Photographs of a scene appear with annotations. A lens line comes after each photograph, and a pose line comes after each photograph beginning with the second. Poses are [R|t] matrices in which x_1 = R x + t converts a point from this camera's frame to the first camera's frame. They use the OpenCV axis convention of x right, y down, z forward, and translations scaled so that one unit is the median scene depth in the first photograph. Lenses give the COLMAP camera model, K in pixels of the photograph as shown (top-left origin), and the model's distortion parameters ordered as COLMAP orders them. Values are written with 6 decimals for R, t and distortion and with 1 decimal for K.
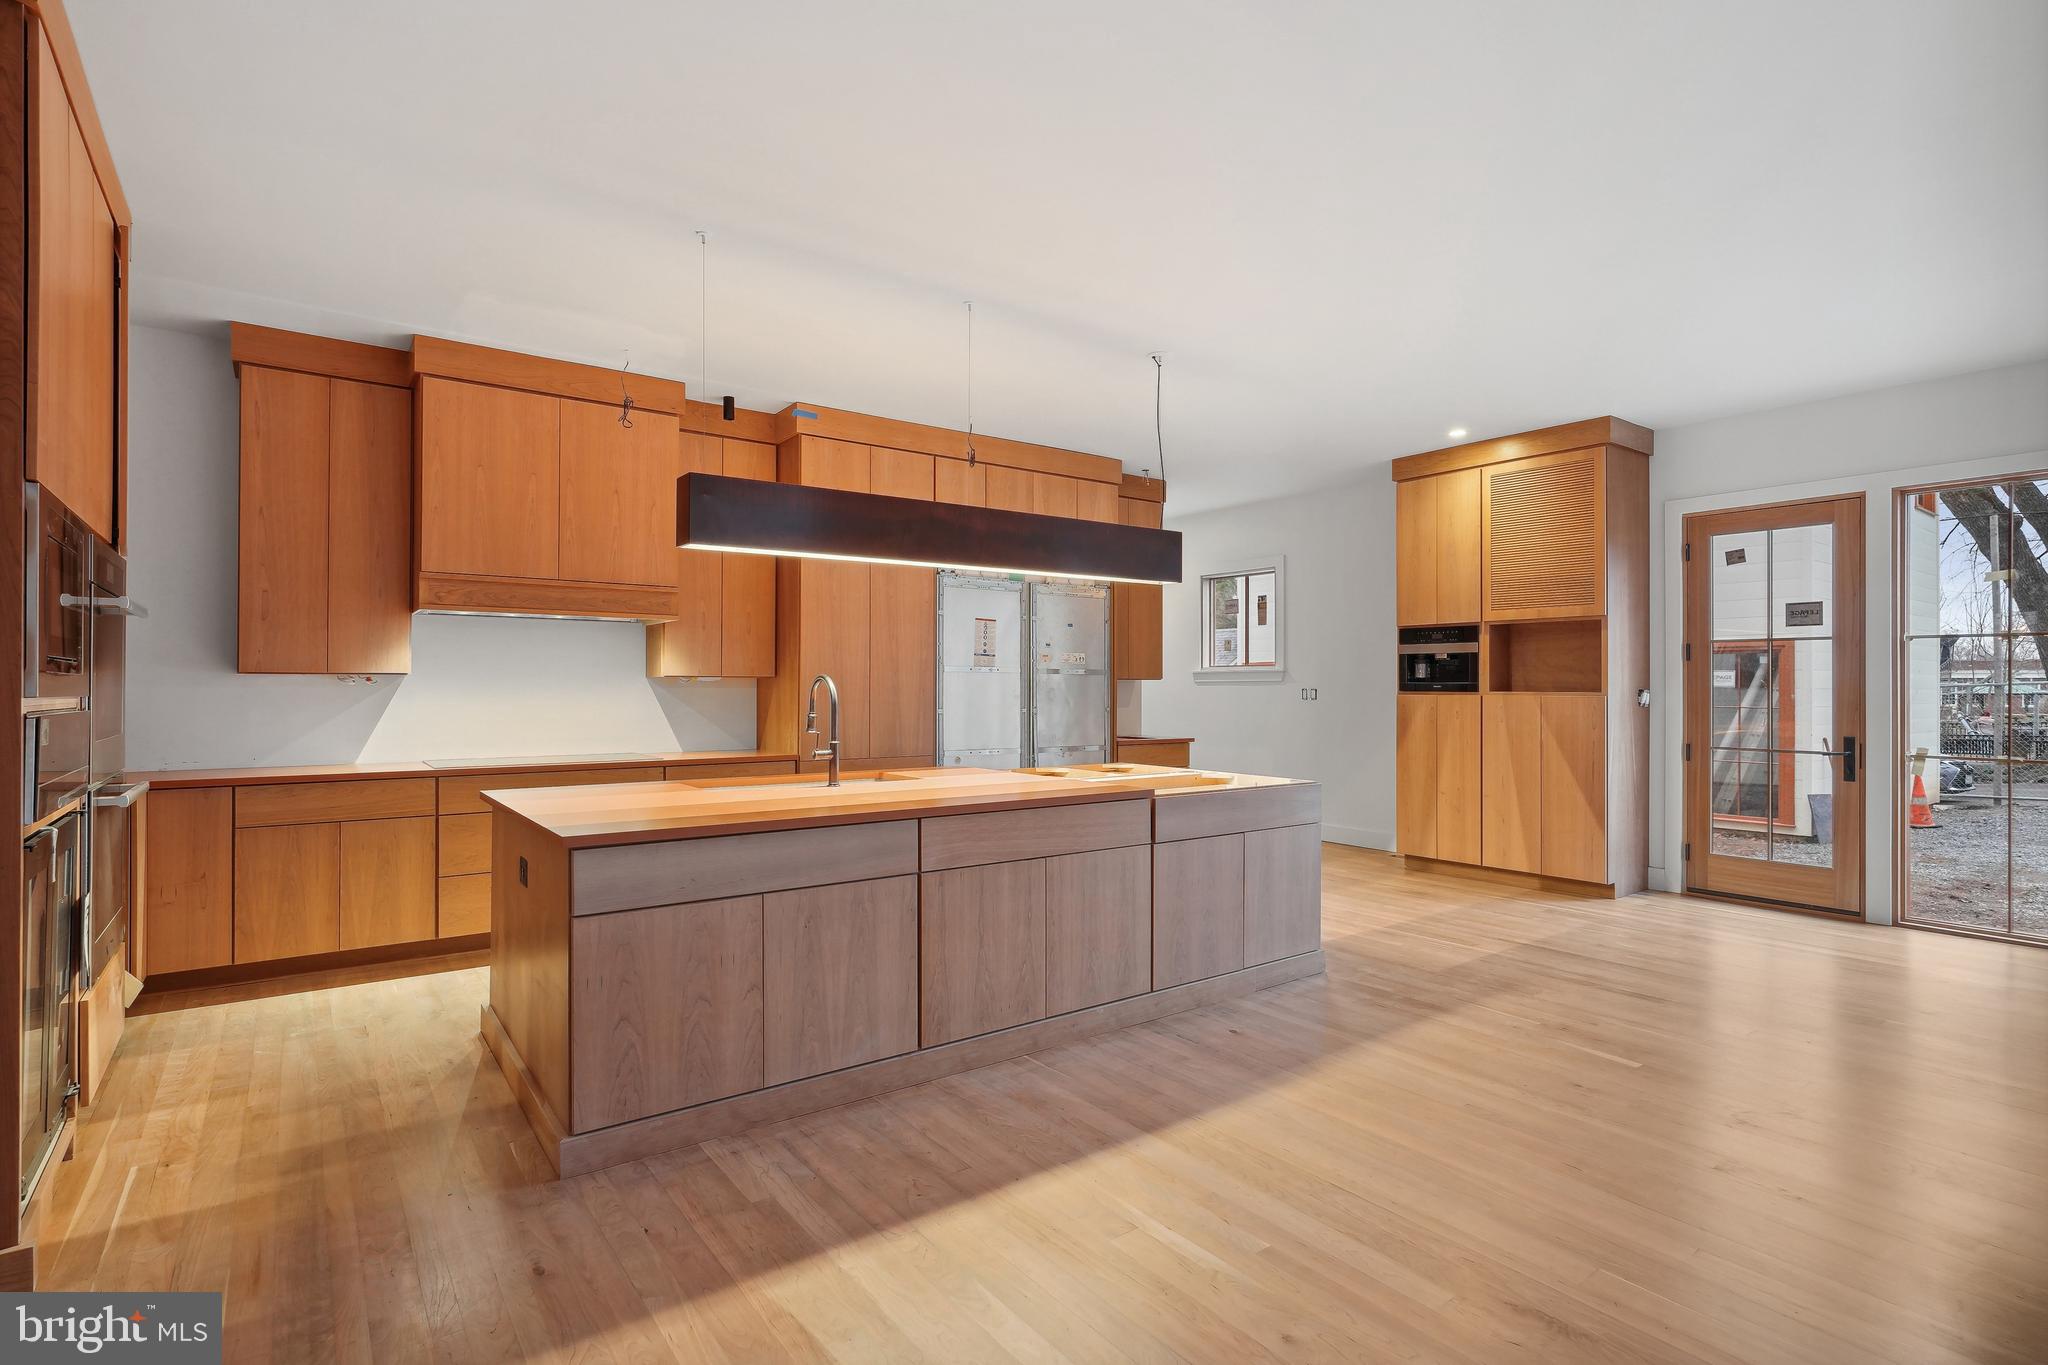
lens RADIAL K [[1007.0, 0, 1024.0], [0, 1007.0, 682.5], [0, 0, 1]] dist [-0.004518, -0.000438]
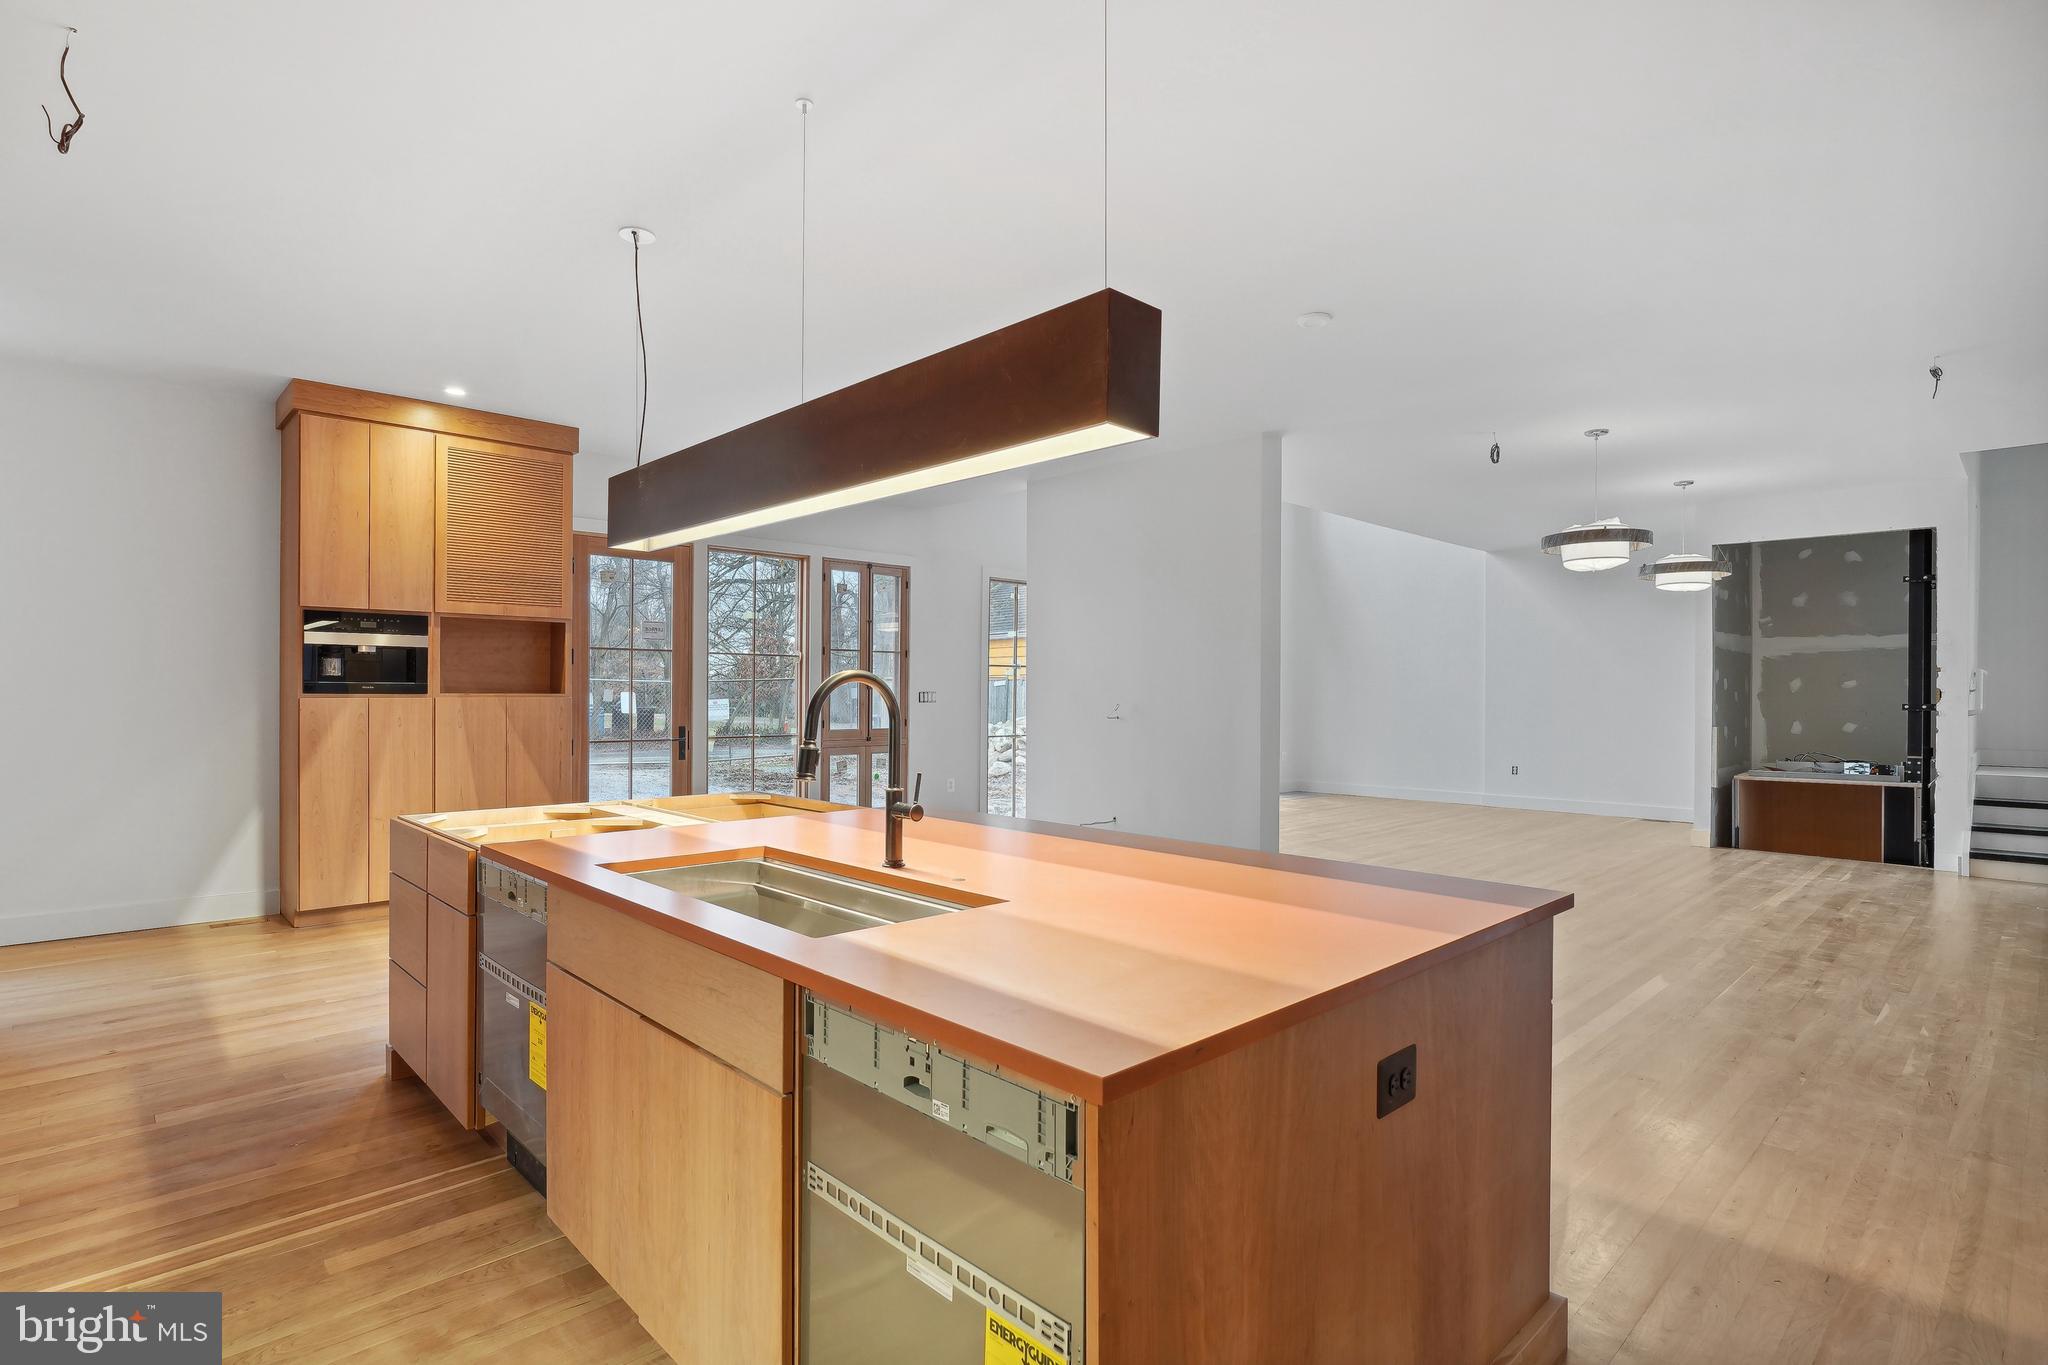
lens RADIAL K [[1007.0, 0, 1024.0], [0, 1007.0, 682.5], [0, 0, 1]] dist [-0.004518, -0.000438]
pose [[-0.119304, 0.007111, 0.992832, -0.617346], [-0.010894, 0.999905, -0.008471, 0.002444], [-0.992798, -0.011827, -0.119215, 0.799554]]
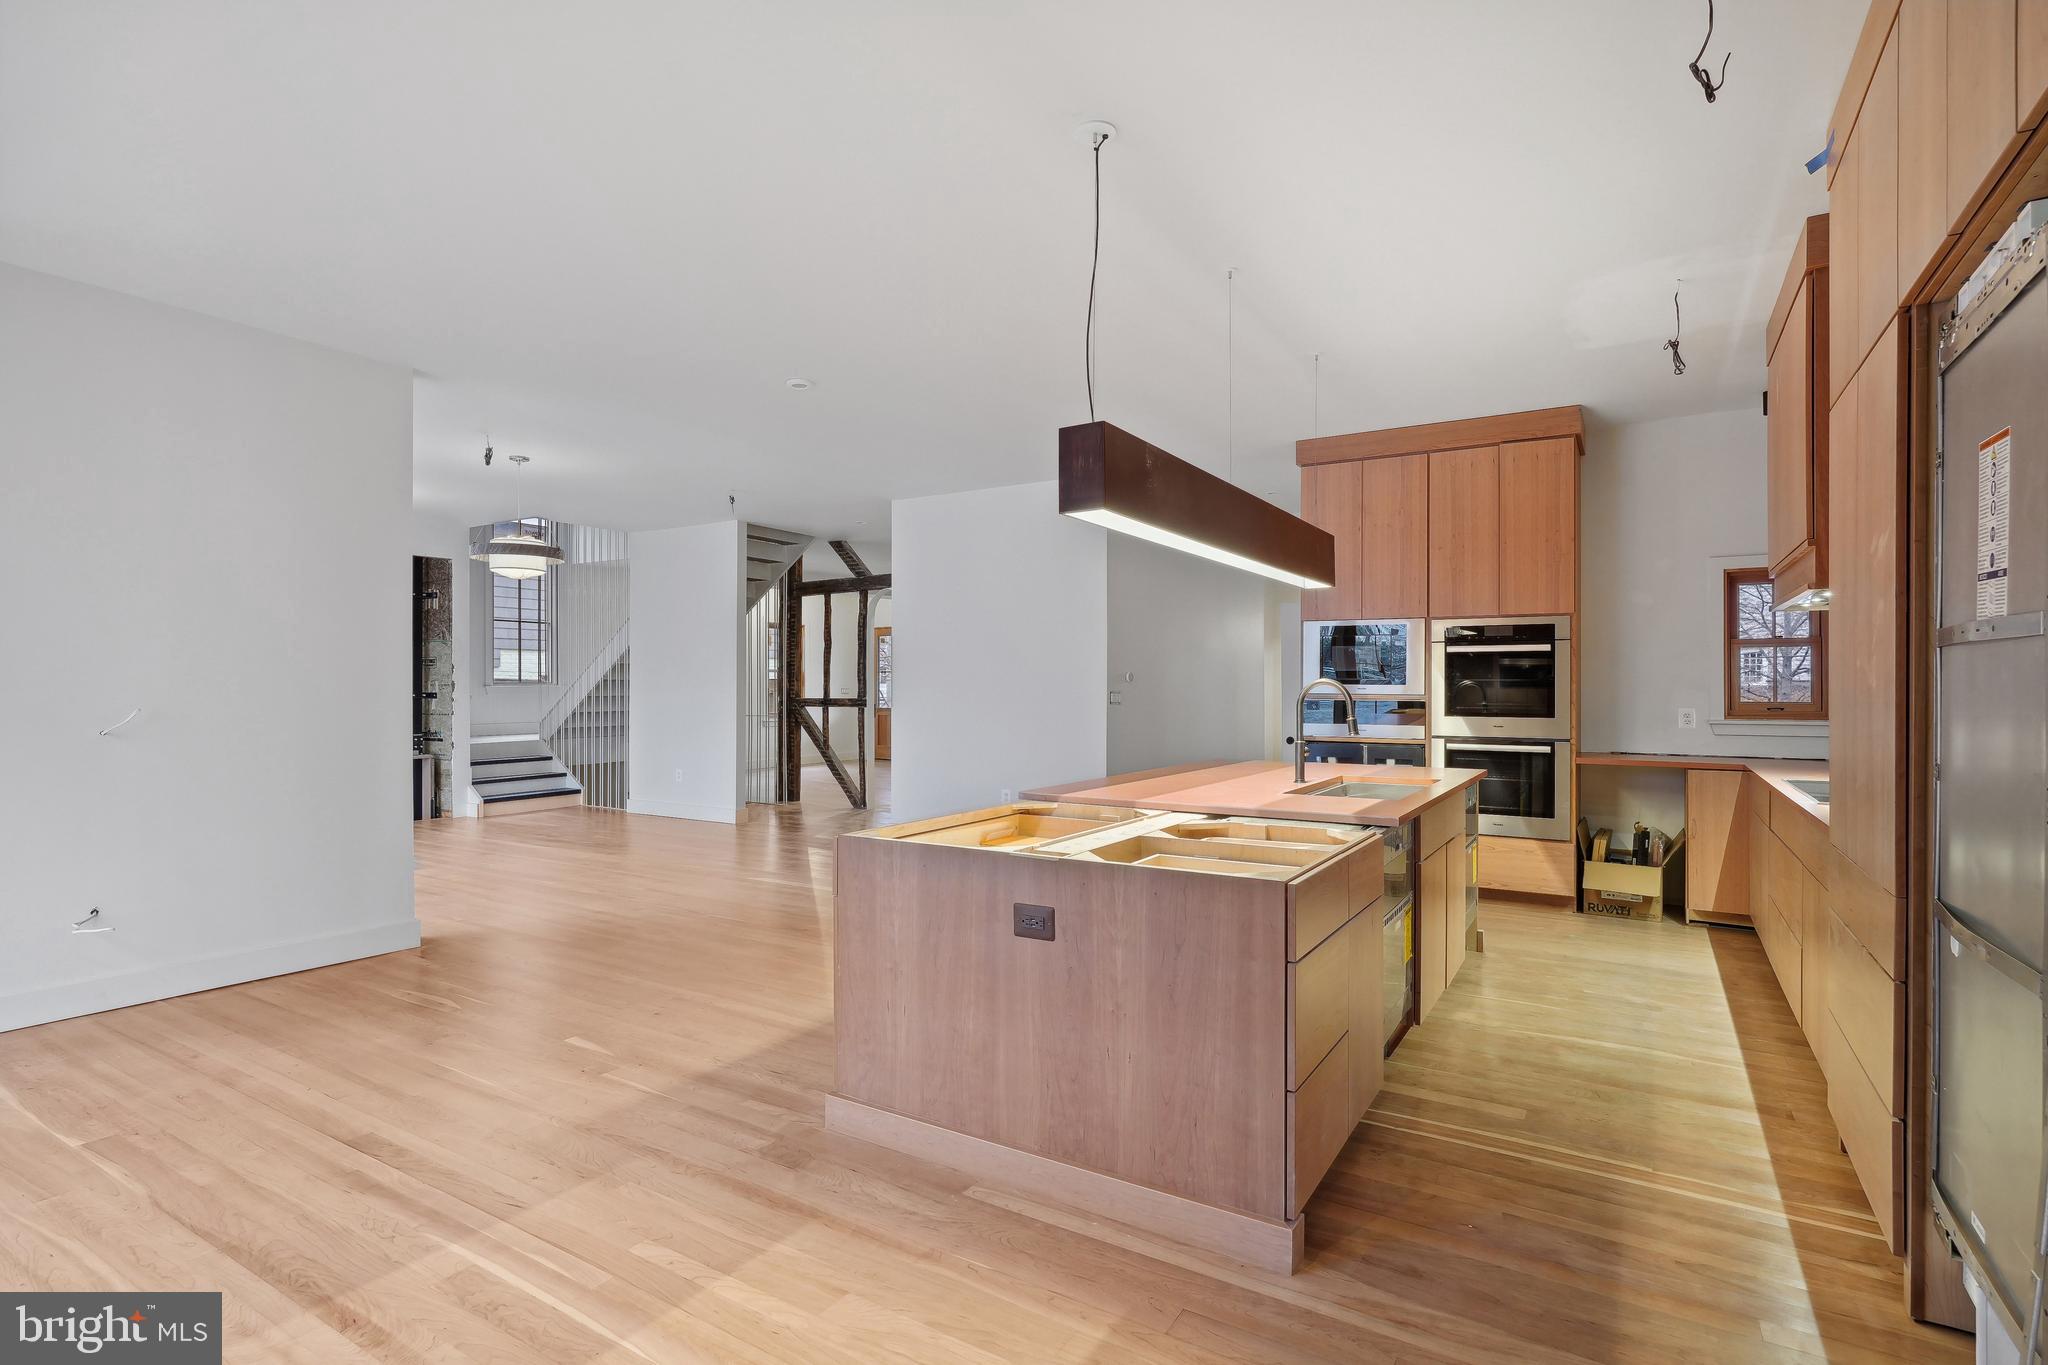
lens RADIAL K [[995.2, 0, 1024.0], [0, 995.2, 682.5], [0, 0, 1]] dist [-0.001161, -0.000048]
pose [[-0.930052, -0.002686, -0.367418, 0.385023], [0.000464, 0.999964, -0.008484, 0.003747], [0.367427, -0.008061, -0.930017, 1.515019]]
